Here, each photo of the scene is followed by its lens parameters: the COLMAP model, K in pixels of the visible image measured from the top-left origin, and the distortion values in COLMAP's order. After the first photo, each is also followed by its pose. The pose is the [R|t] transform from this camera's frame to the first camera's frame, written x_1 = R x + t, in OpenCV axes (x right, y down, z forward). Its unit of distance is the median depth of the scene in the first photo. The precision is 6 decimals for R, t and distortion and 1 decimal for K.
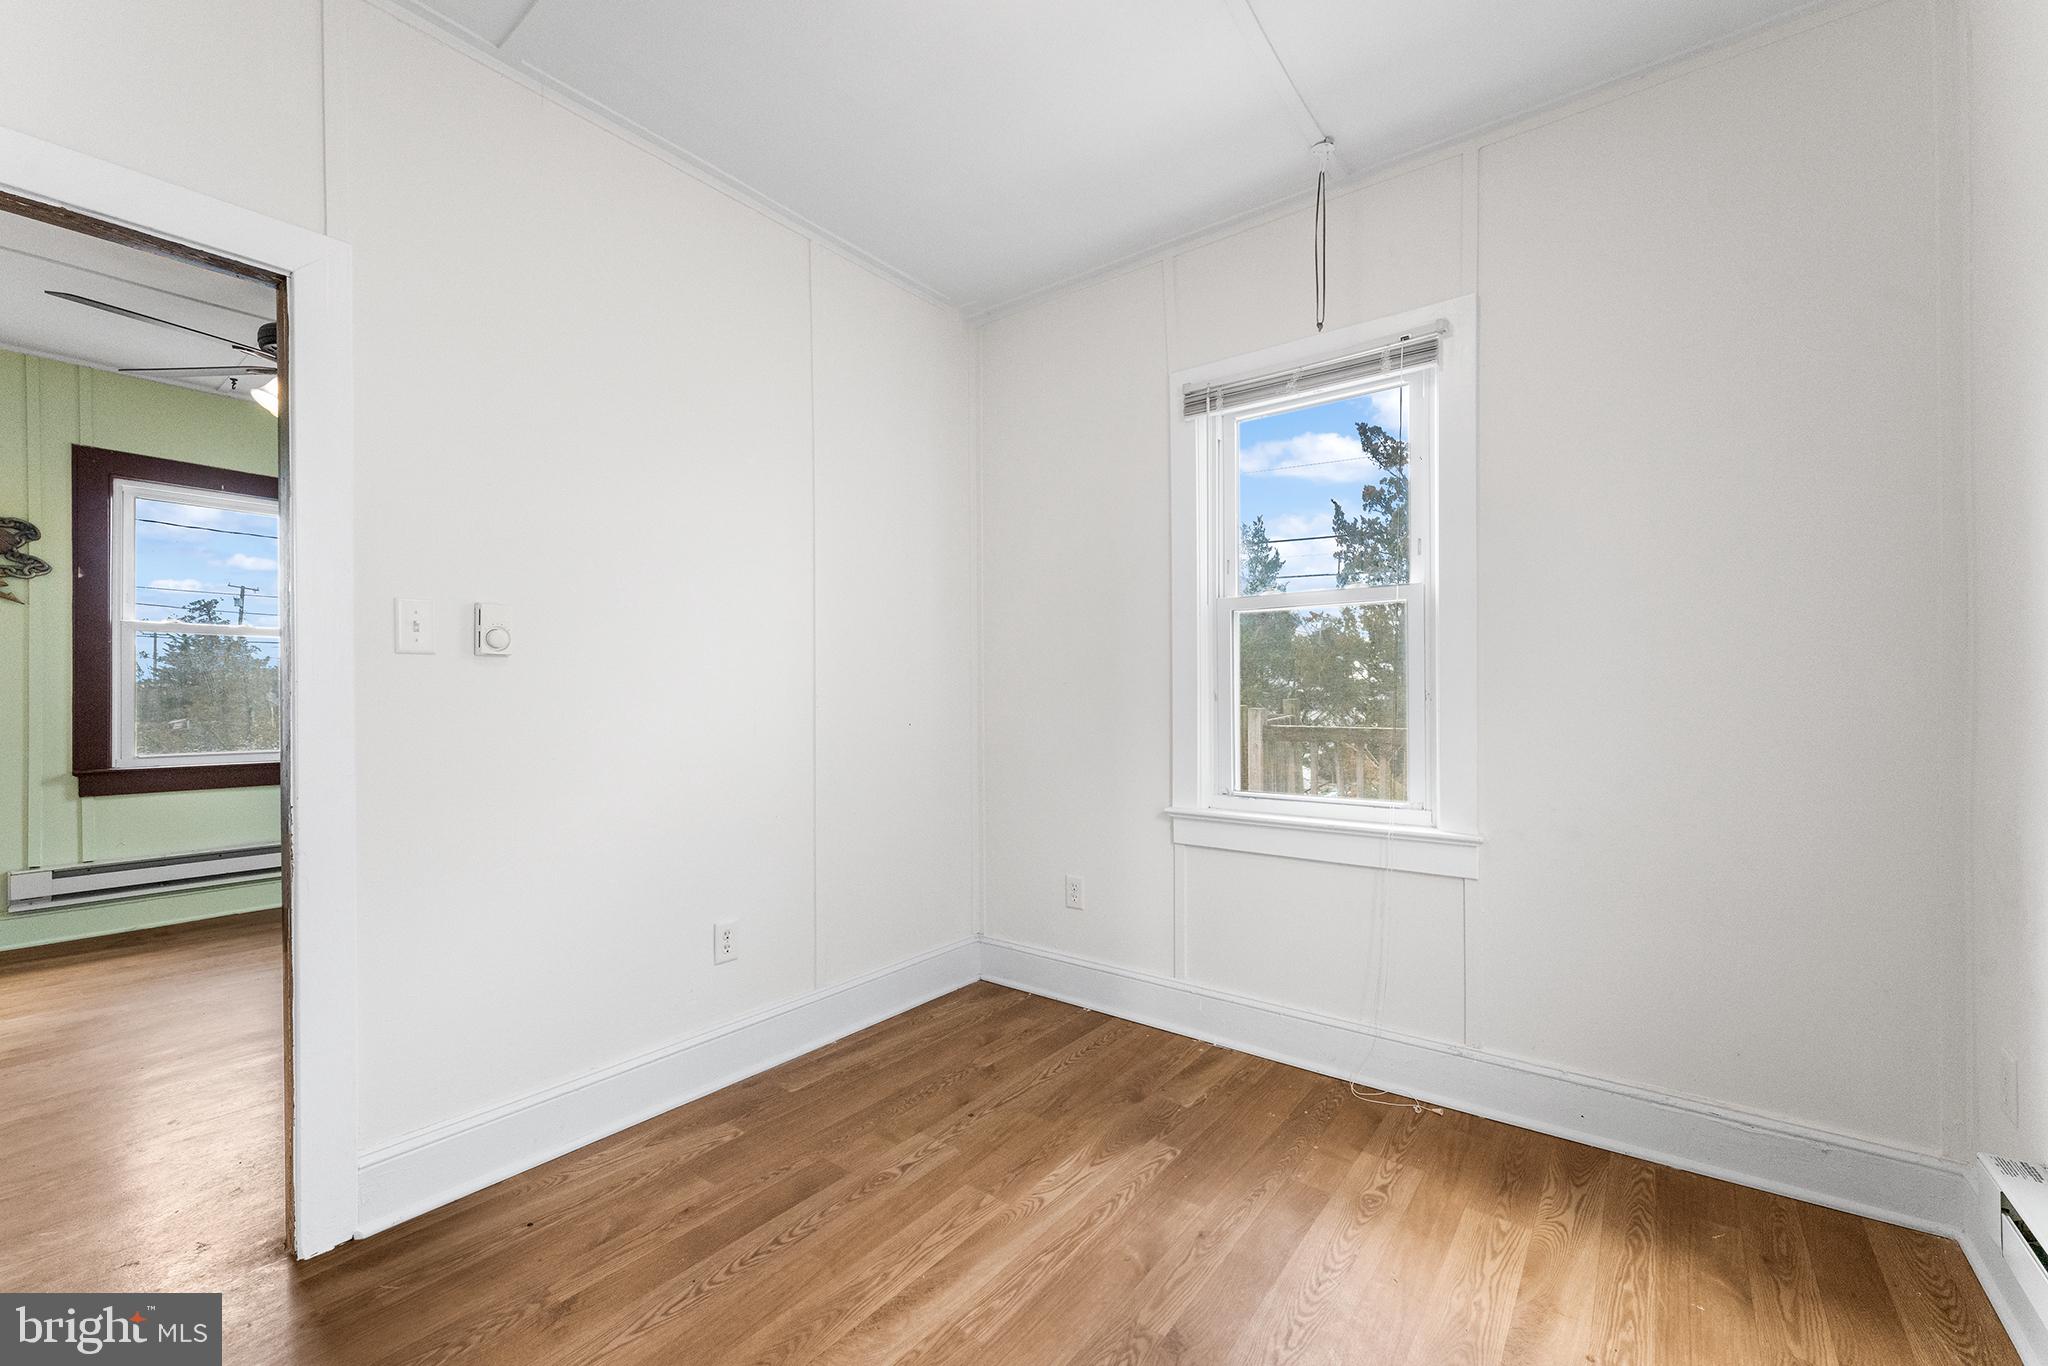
lens RADIAL K [[852.7, 0, 1024.0], [0, 852.7, 683.0], [0, 0, 1]] dist [0.014654, -0.000313]
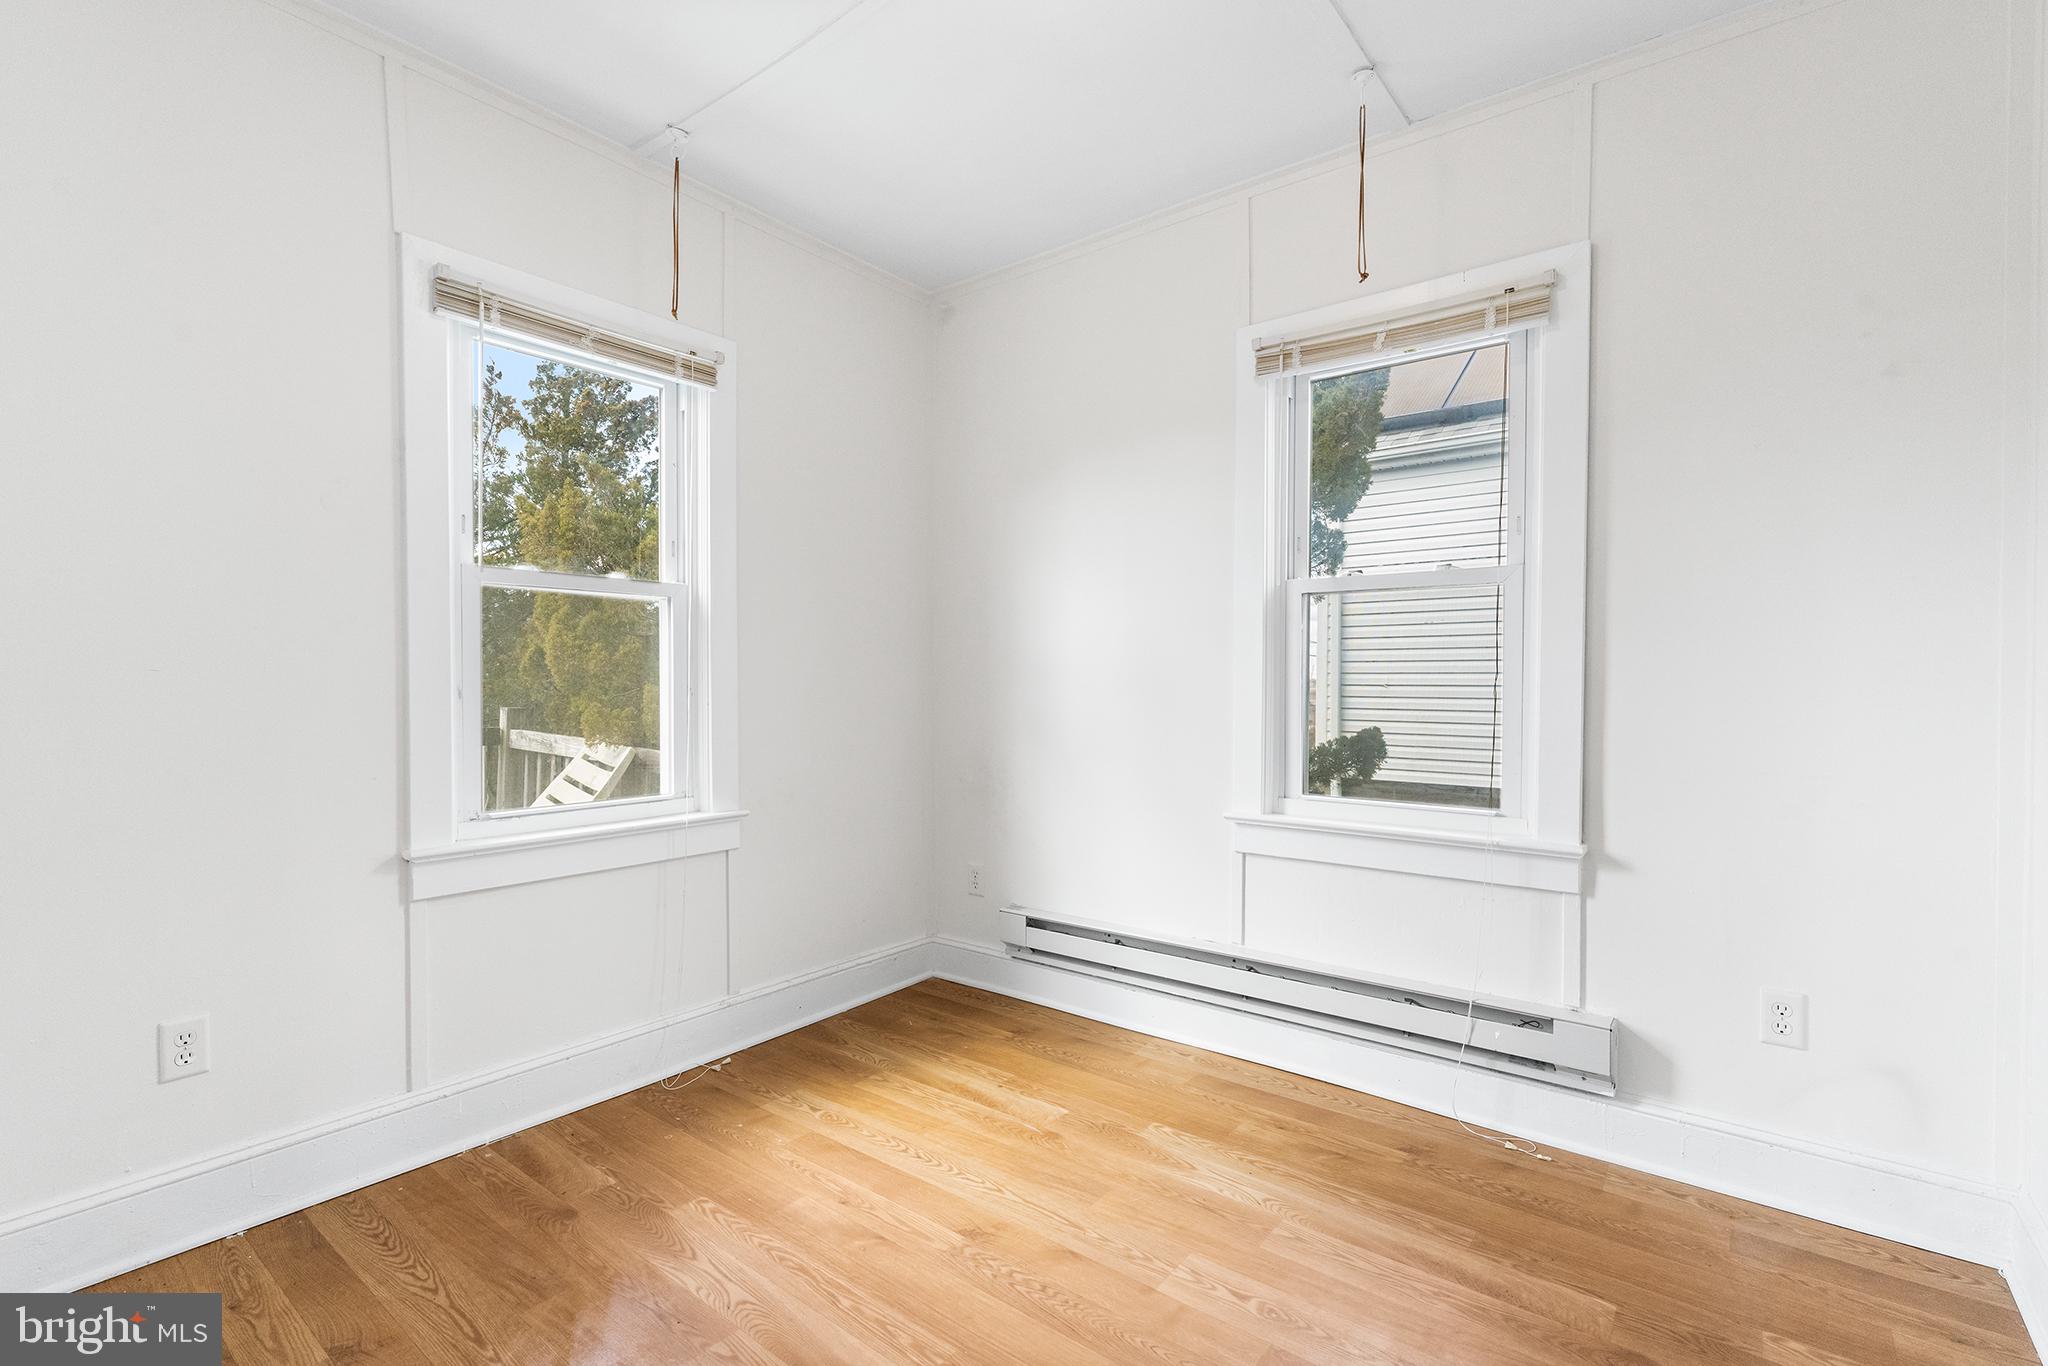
lens RADIAL K [[913.2, 0, 1024.0], [0, 913.2, 683.0], [0, 0, 1]] dist [0.002684, -0.000378]
pose [[0.013712, 0.015571, 0.999785, -0.666247], [0.005483, 0.999863, -0.015647, 0.026594], [-0.999891, 0.005696, 0.013624, 0.564300]]
